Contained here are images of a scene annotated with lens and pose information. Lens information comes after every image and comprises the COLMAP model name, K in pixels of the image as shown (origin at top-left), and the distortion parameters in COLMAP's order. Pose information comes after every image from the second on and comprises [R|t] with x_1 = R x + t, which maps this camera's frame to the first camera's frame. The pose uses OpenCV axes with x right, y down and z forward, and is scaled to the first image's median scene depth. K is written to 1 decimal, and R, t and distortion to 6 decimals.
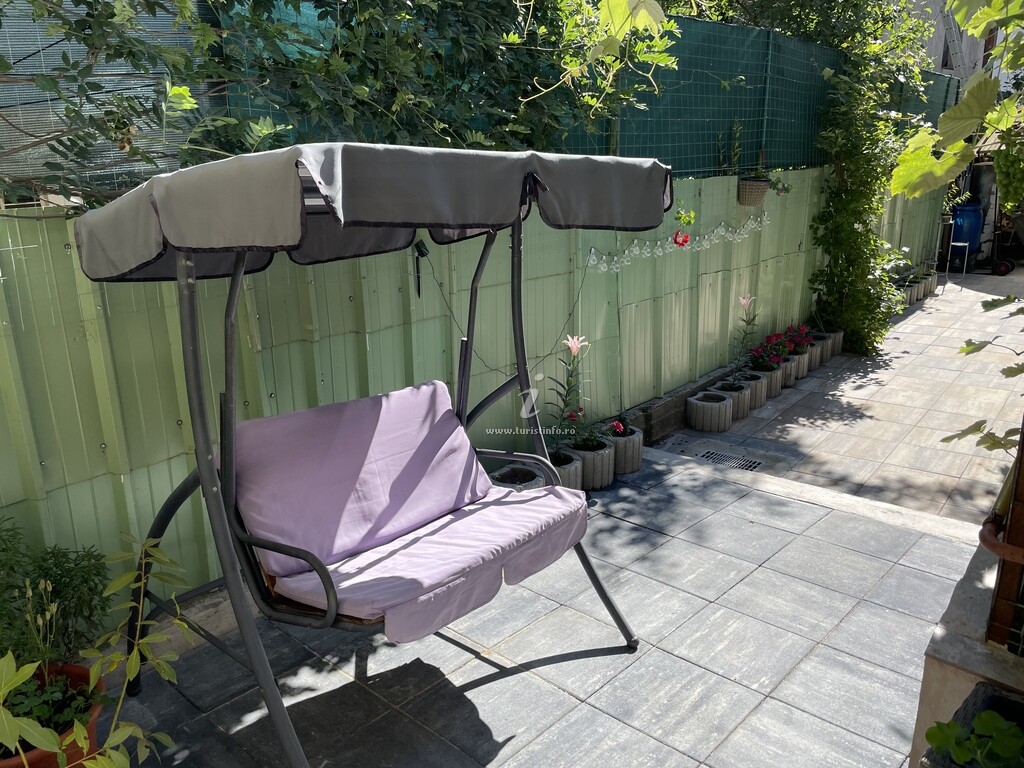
lens RADIAL K [[789.8, 0, 517.7], [0, 789.8, 385.0], [0, 0, 1]] dist [0.065095, -0.075962]
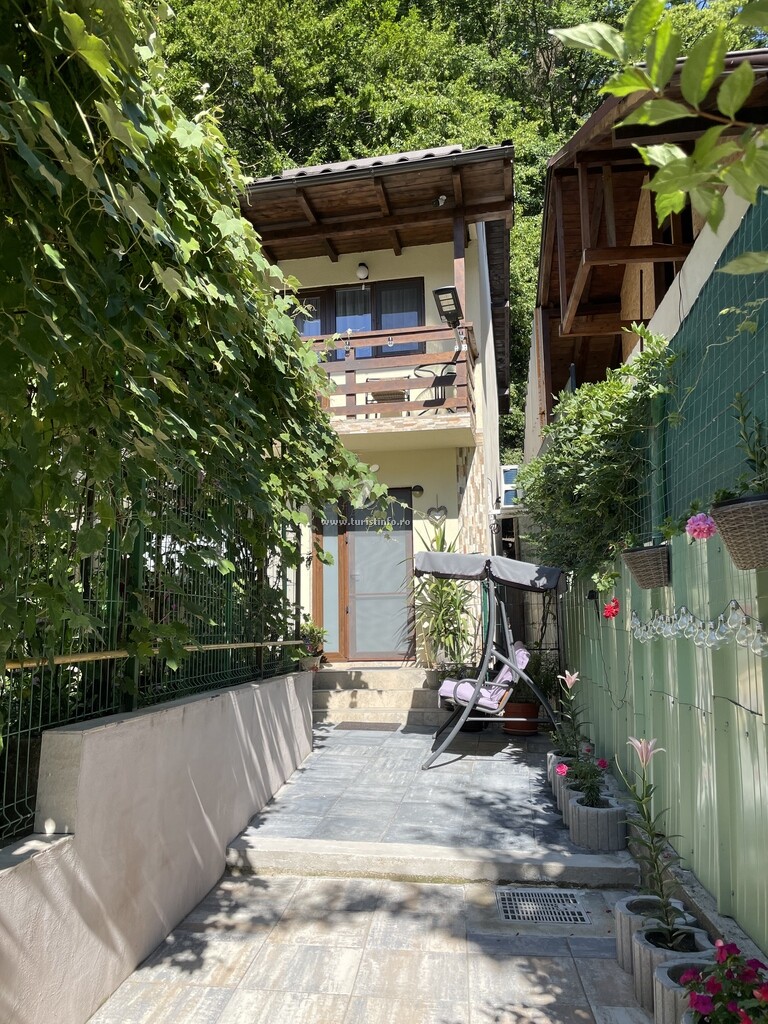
lens RADIAL K [[789.8, 0, 384.0], [0, 789.8, 512.0], [0, 0, 1]] dist [0.065095, -0.075962]
pose [[-0.833013, -0.038758, -0.551894, 0.818021], [-0.131391, 0.982863, 0.129293, -0.348117], [0.537425, 0.180217, -0.823830, 1.481270]]
